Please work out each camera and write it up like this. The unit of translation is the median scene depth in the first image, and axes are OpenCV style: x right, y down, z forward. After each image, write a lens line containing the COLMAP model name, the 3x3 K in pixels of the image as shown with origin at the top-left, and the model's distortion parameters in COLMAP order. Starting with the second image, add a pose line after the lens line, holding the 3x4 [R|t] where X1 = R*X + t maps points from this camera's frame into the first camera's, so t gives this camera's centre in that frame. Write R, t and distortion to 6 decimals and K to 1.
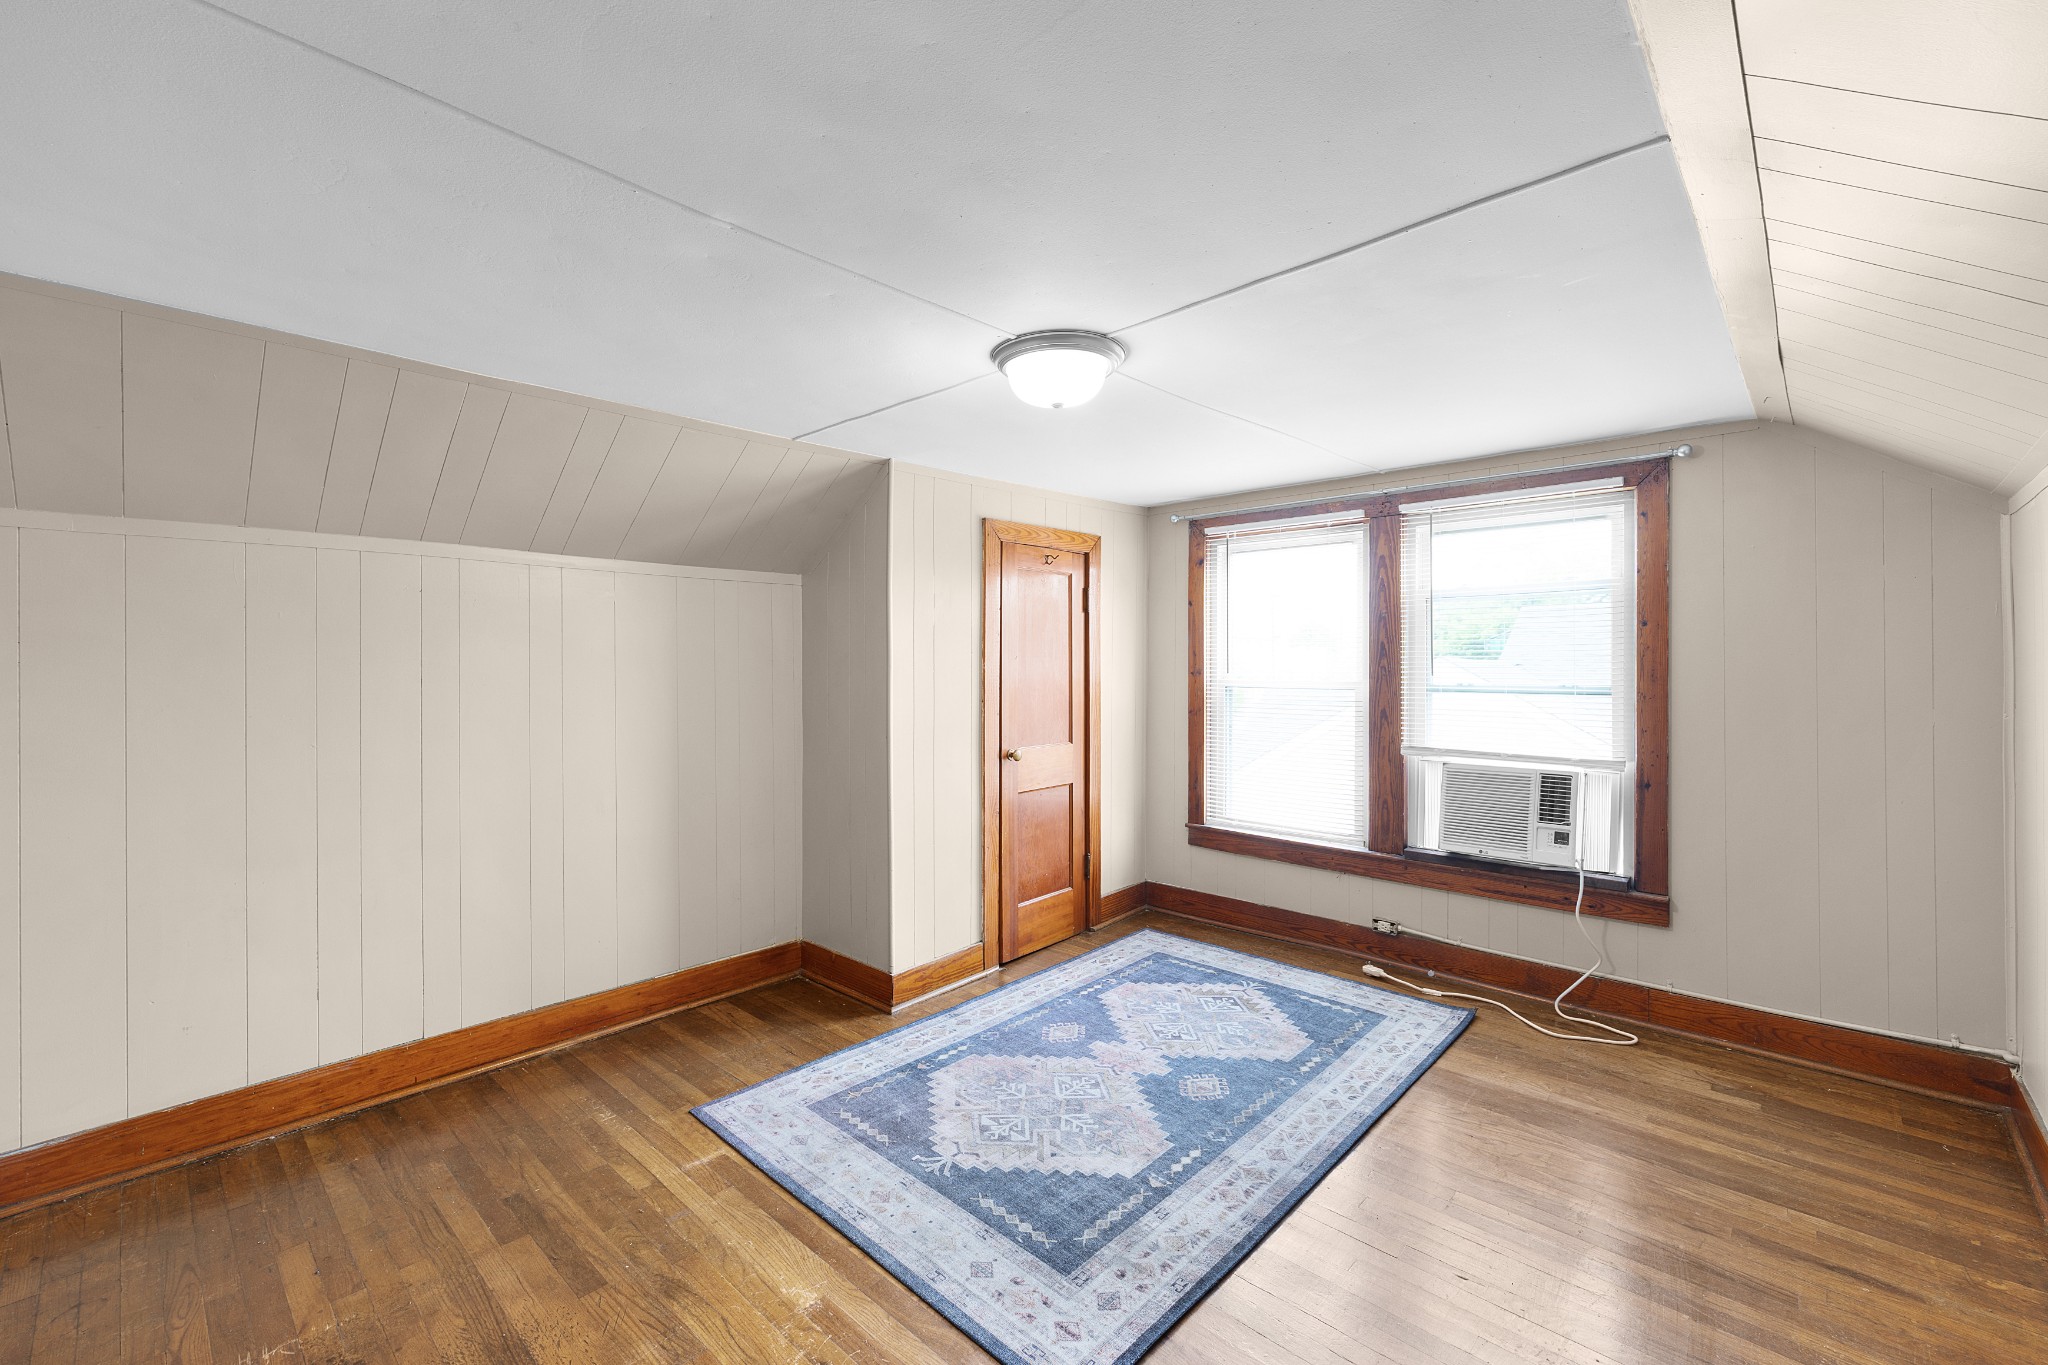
lens RADIAL K [[847.0, 0, 1039.3], [0, 847.0, 668.5], [0, 0, 1]] dist [-0.001072, 0.000025]
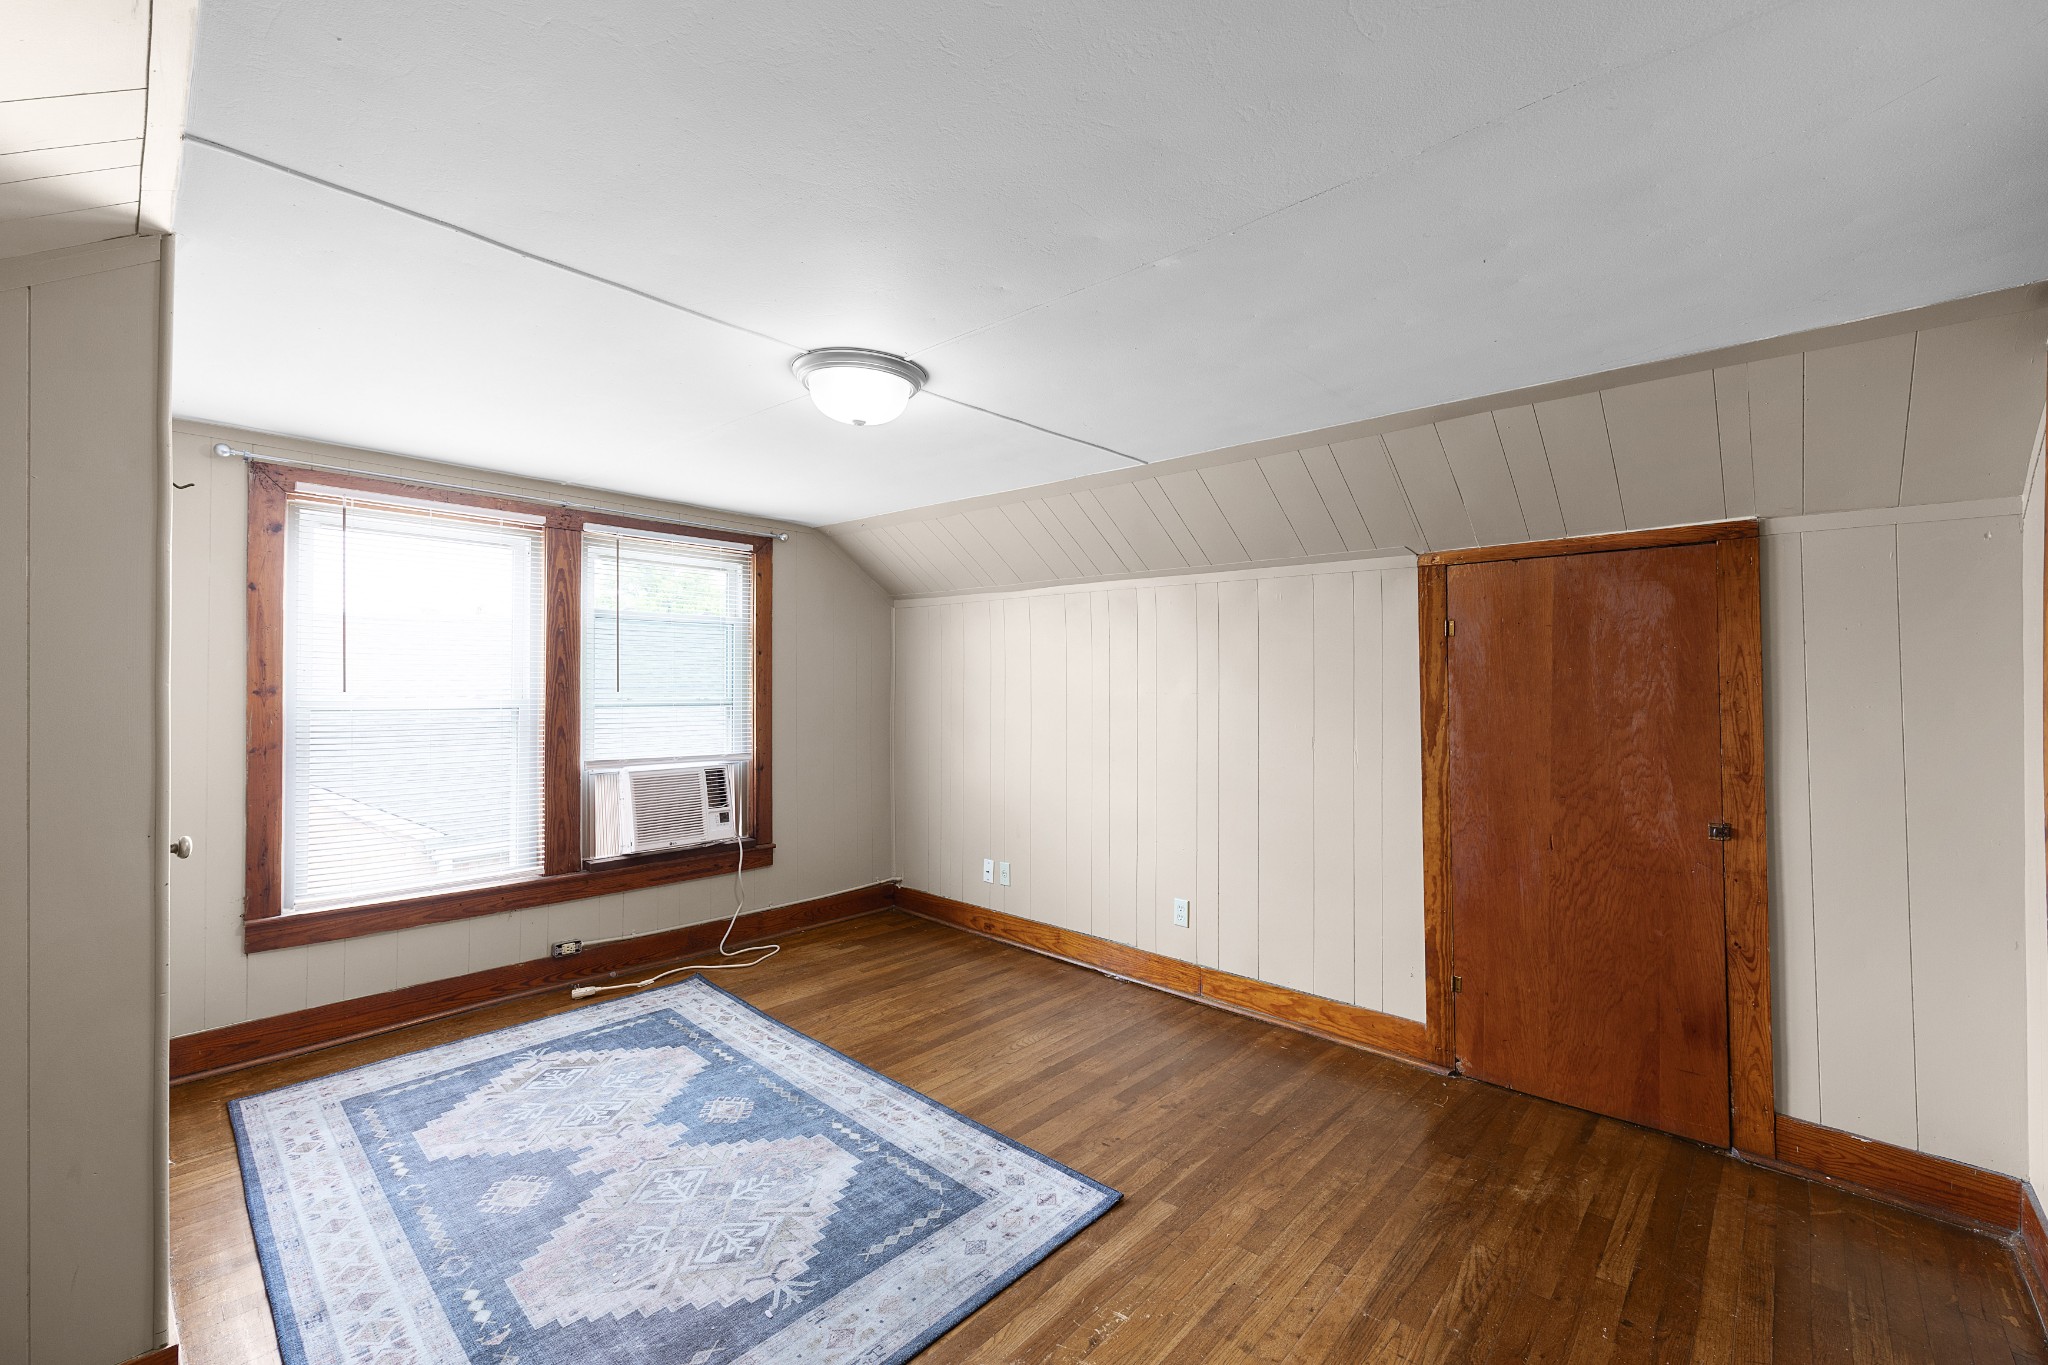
lens RADIAL K [[837.4, 0, 1033.4], [0, 837.4, 681.6], [0, 0, 1]] dist [-0.001596, 0.000020]
pose [[-0.012255, 0.003498, 0.999919, -0.643153], [0.000158, 0.999994, -0.003497, -0.000503], [-0.999925, 0.000115, -0.012256, 0.536001]]
